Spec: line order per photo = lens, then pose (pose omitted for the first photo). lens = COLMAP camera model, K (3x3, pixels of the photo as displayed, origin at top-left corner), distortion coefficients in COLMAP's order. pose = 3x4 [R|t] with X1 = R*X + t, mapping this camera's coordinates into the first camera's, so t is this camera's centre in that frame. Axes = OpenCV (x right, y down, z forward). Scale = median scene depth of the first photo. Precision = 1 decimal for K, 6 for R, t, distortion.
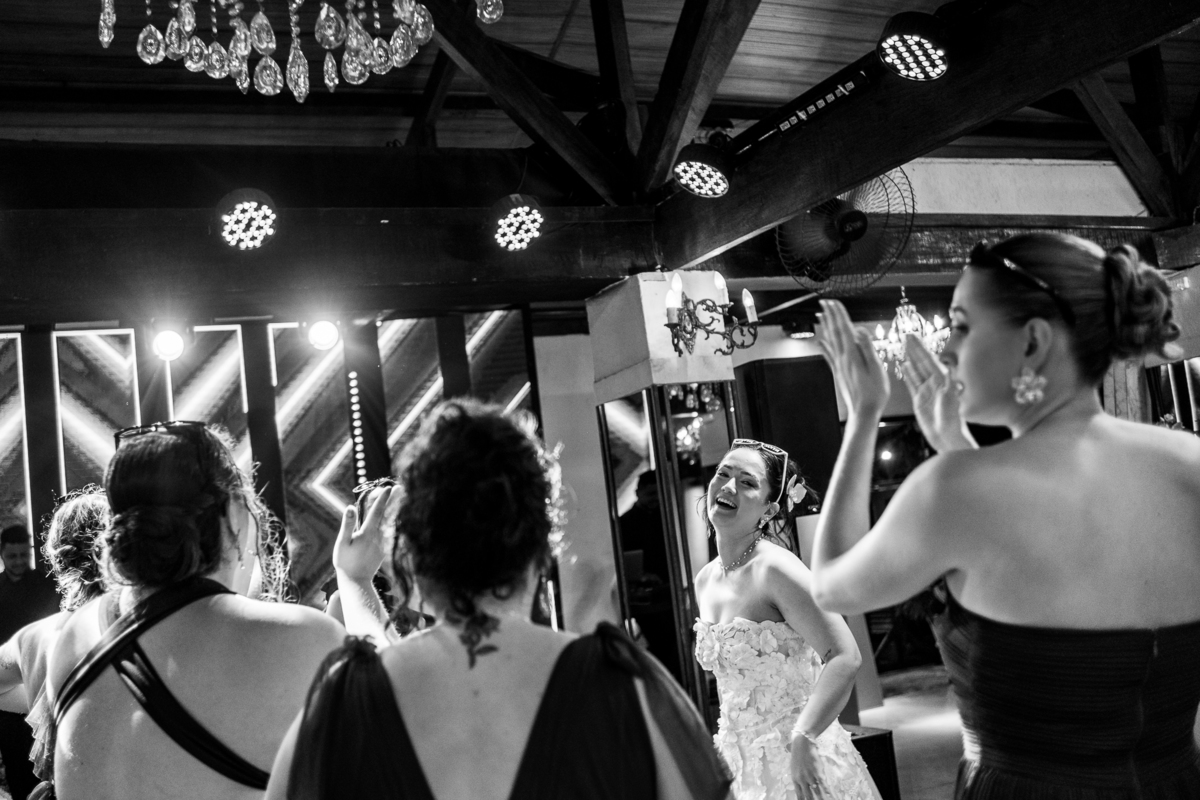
lens RADIAL K [[1212.2, 0, 600.4], [0, 1212.2, 400.6], [0, 0, 1]] dist [-0.001761, 0.000000]
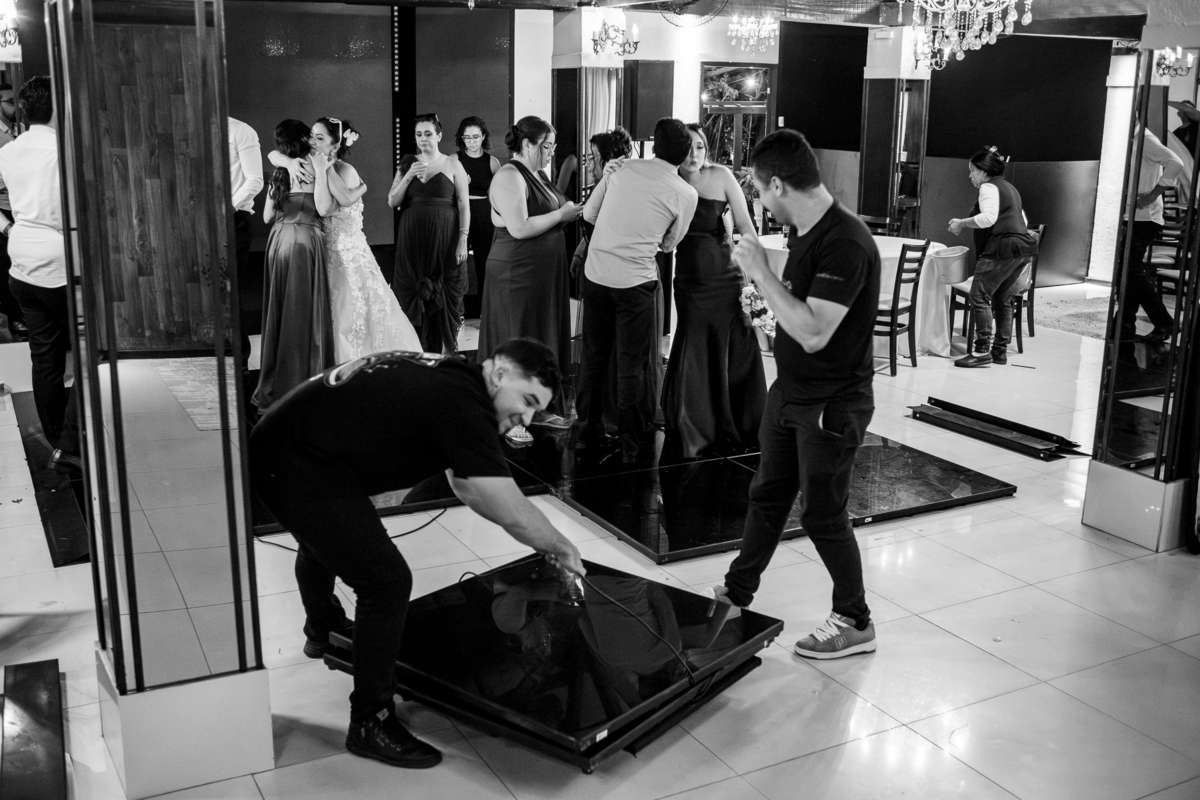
lens RADIAL K [[1212.2, 0, 600.1], [0, 1212.2, 398.9], [0, 0, 1]] dist [-0.001761, 0.000000]
pose [[0.987705, 0.126620, 0.091686, -0.039220], [-0.151150, 0.923209, 0.353325, -0.214353], [-0.039907, -0.362840, 0.930997, -1.042401]]
